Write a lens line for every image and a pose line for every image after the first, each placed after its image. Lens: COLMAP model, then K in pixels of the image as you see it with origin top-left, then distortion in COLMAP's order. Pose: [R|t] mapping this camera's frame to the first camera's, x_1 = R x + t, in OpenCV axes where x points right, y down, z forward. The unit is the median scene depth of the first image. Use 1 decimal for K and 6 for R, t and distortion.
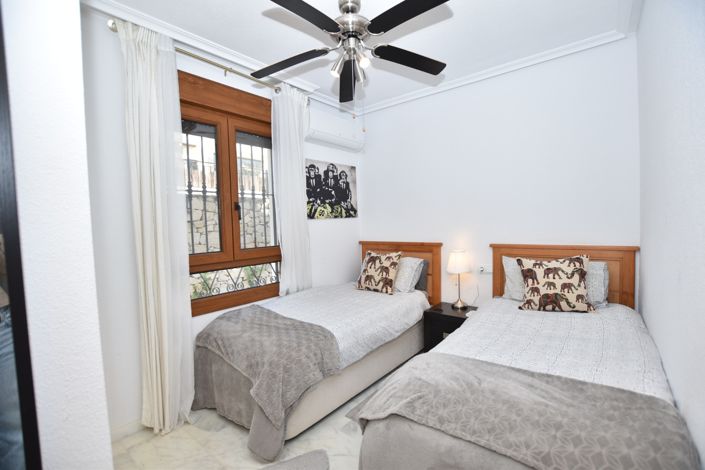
lens RADIAL K [[309.1, 0, 352.3], [0, 309.1, 234.6], [0, 0, 1]] dist [-0.027827, -0.000611]
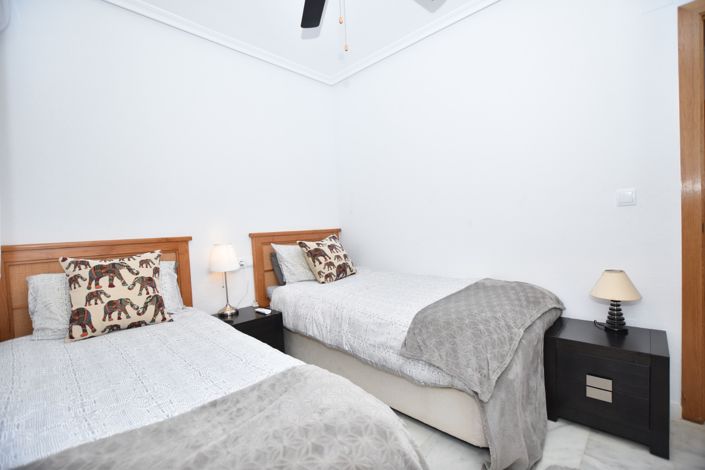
lens RADIAL K [[309.1, 0, 352.2], [0, 309.1, 236.7], [0, 0, 1]] dist [-0.027827, -0.000611]
pose [[0.080272, 0.001385, 0.996772, -0.436052], [0.084302, 0.996407, -0.008173, 0.070969], [-0.993202, 0.084686, 0.079867, 0.620989]]
